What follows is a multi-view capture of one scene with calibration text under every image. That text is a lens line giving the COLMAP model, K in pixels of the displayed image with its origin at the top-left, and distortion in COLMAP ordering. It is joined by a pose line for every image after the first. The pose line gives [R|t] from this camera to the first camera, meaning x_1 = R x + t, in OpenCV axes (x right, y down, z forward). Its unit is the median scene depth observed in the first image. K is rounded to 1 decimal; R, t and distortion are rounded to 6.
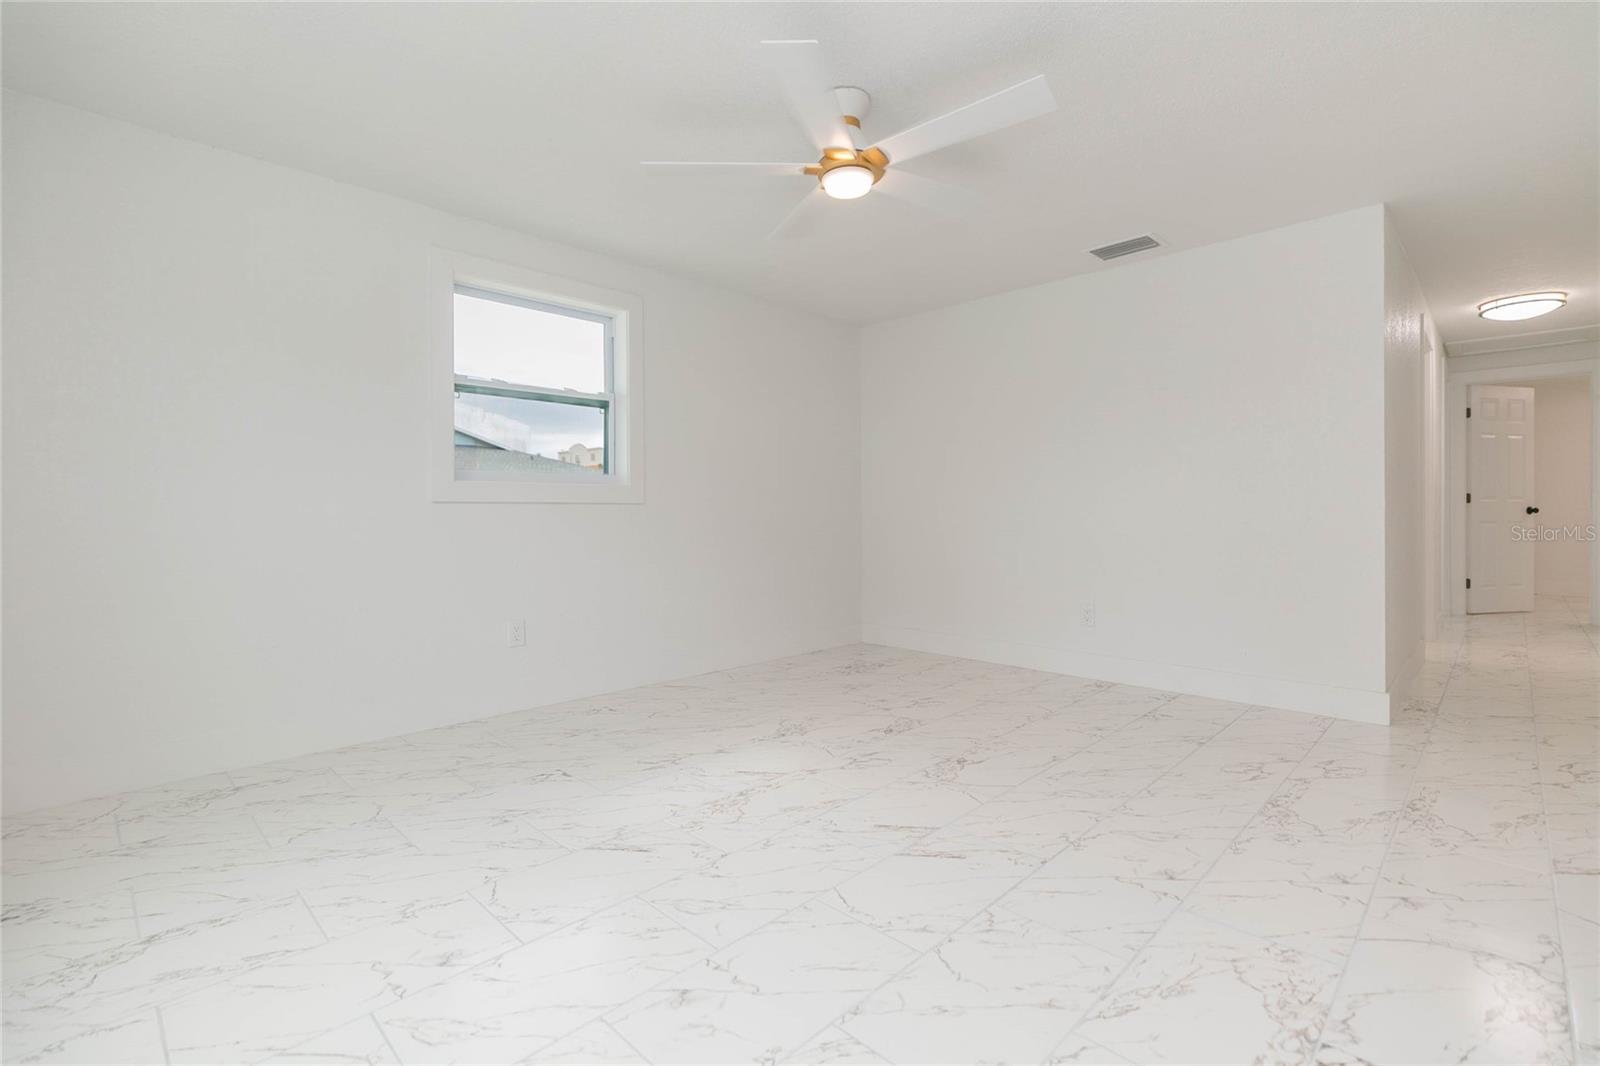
lens RADIAL K [[737.0, 0, 811.5], [0, 737.0, 498.8], [0, 0, 1]] dist [0.000155, -0.000158]
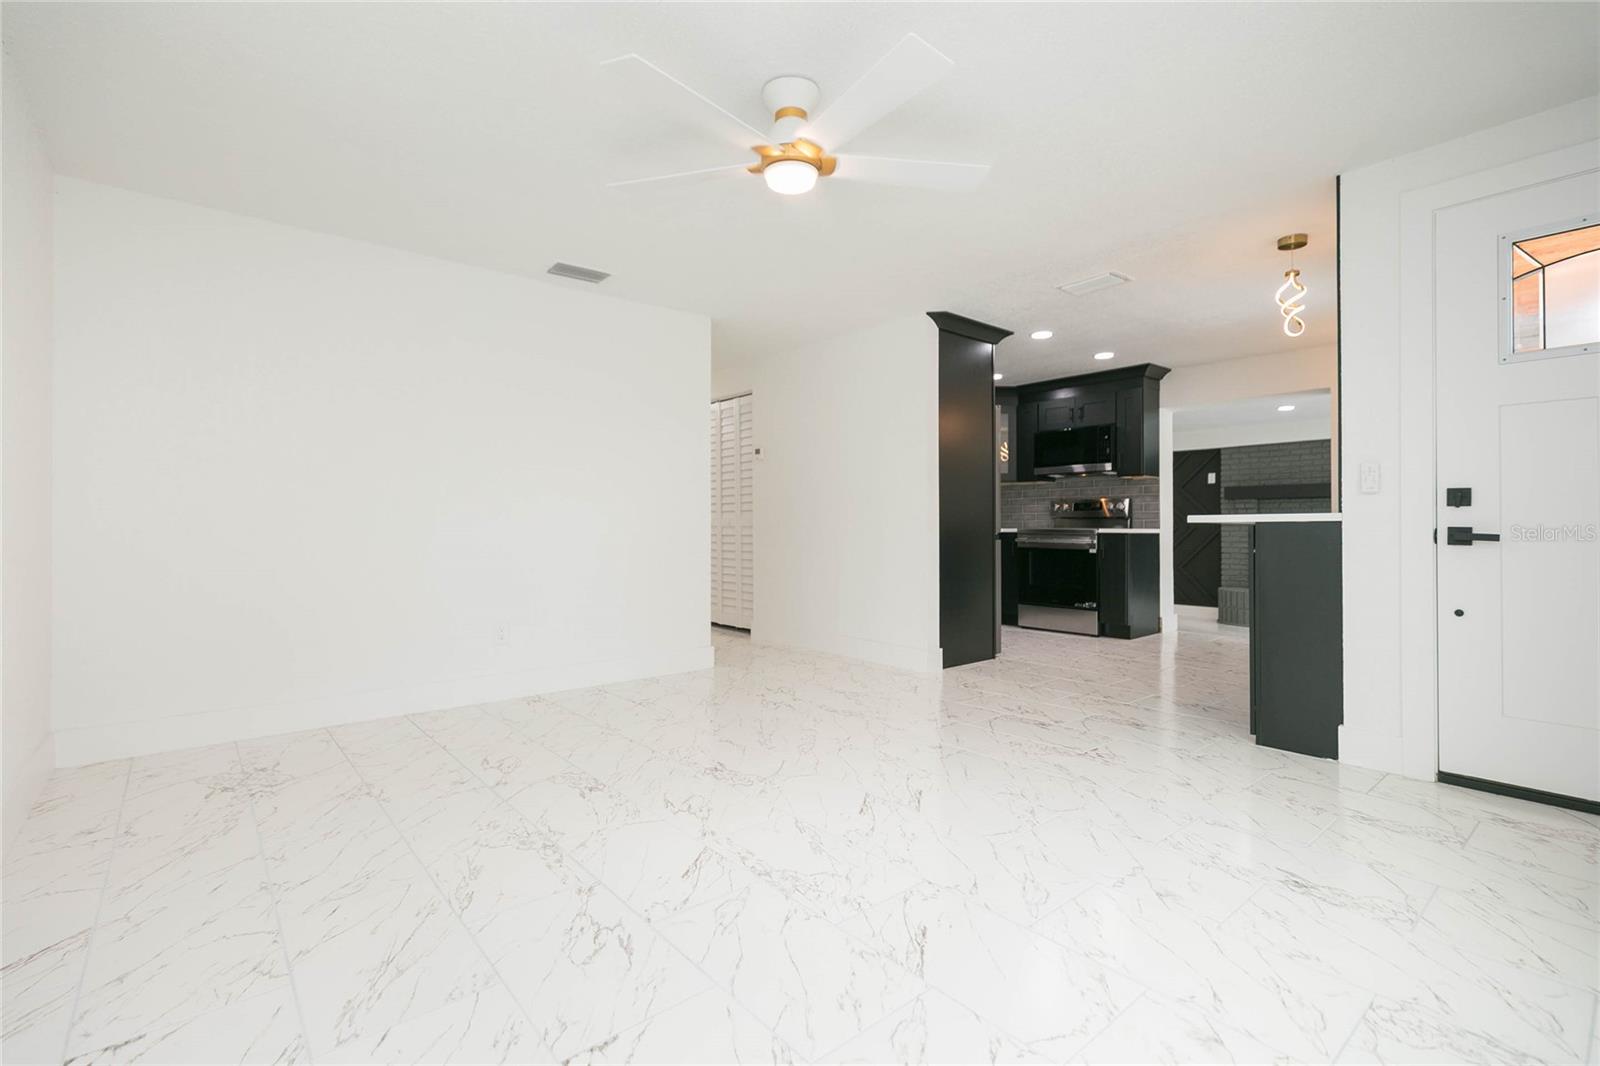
lens RADIAL K [[714.8, 0, 822.0], [0, 714.8, 525.6], [0, 0, 1]] dist [0.000367, 0.000182]
pose [[0.084506, 0.003122, 0.996418, -0.861498], [-0.014775, 0.999889, -0.001880, 0.024390], [-0.996313, -0.014563, 0.084543, 0.878353]]
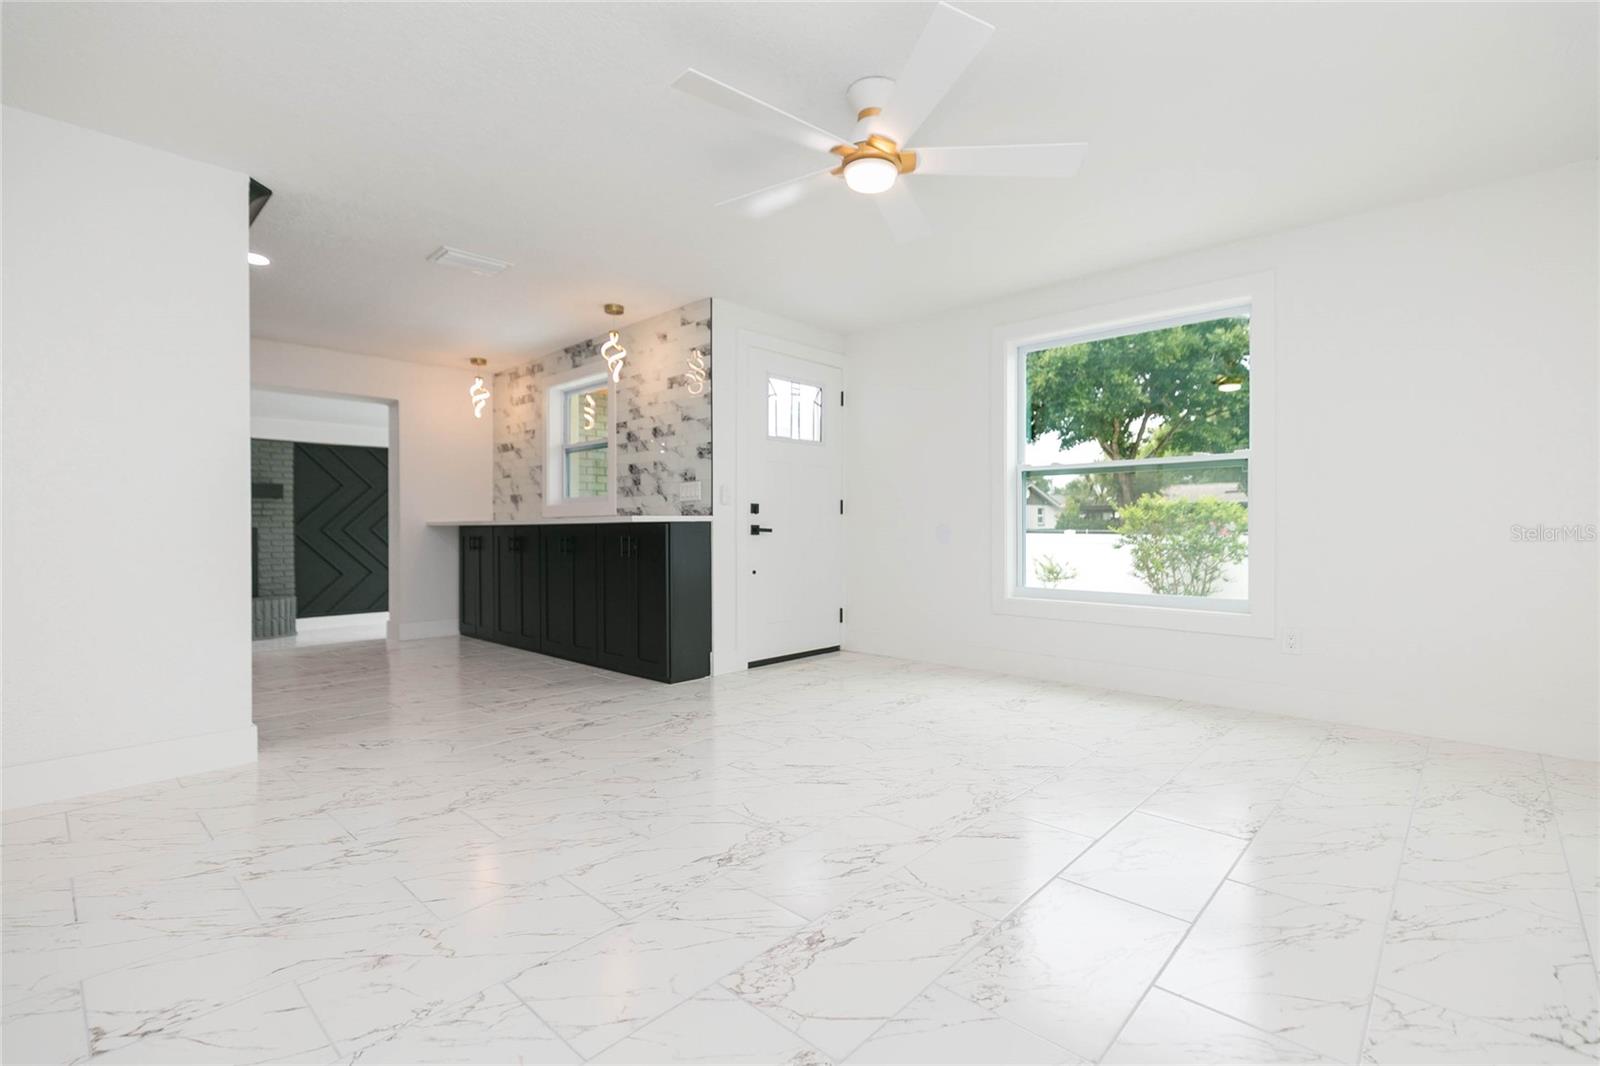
lens RADIAL K [[710.0, 0, 800.0], [0, 710.0, 533.0], [0, 0, 1]] dist [-0.002605, -0.000578]
pose [[-0.999962, 0.008557, -0.001541, 0.145744], [0.008567, 0.999937, -0.007234, 0.046845], [0.001479, -0.007247, -0.999973, 1.923581]]
